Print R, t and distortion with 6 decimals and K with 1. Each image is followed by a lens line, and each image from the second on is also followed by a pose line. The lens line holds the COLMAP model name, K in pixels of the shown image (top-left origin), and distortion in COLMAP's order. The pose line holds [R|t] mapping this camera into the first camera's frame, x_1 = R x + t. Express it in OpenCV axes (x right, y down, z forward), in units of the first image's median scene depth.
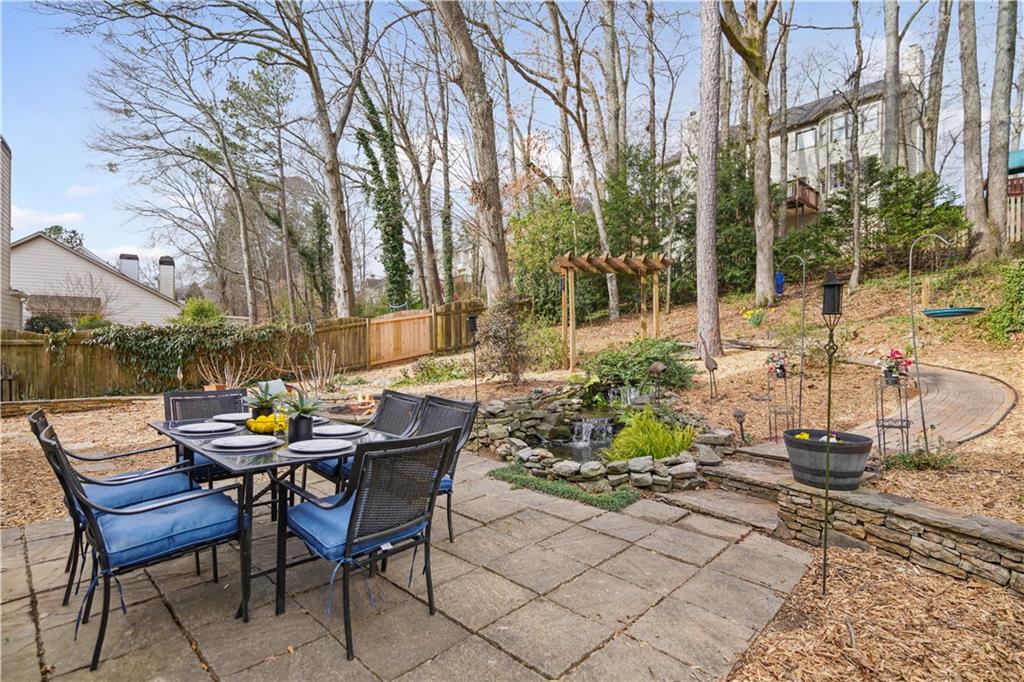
lens RADIAL K [[505.4, 0, 512.9], [0, 505.4, 343.2], [0, 0, 1]] dist [-0.003194, -0.002418]
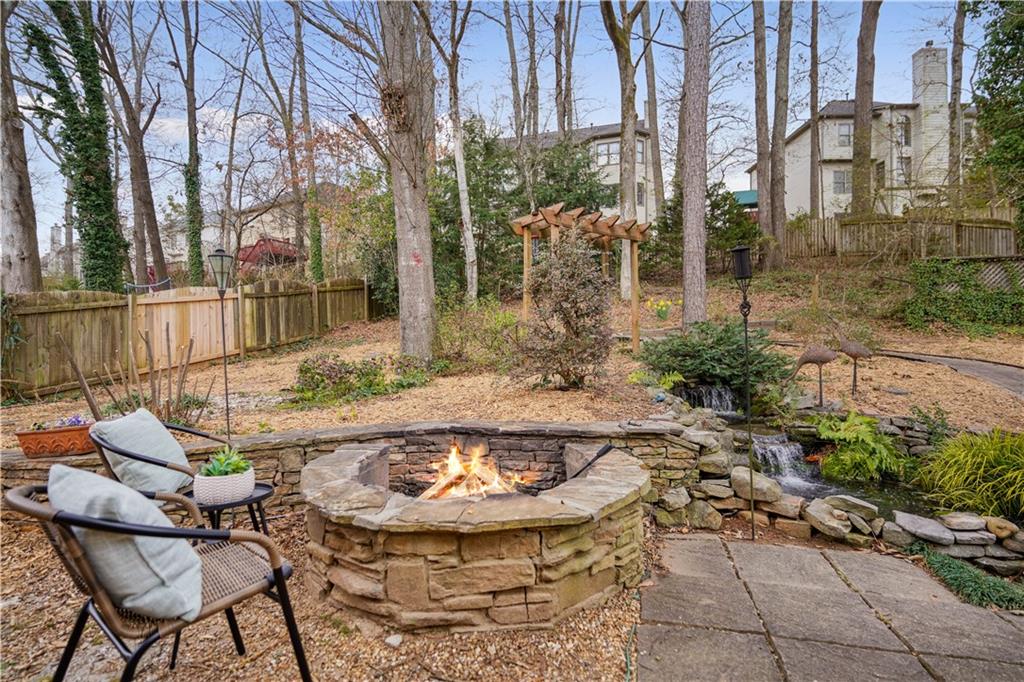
lens RADIAL K [[505.4, 0, 553.0], [0, 505.4, 348.7], [0, 0, 1]] dist [-0.003194, -0.002418]
pose [[0.855642, -0.005523, 0.517538, -0.135527], [0.002968, 0.999979, 0.005765, 0.009887], [-0.517559, -0.003397, 0.855641, 0.185396]]
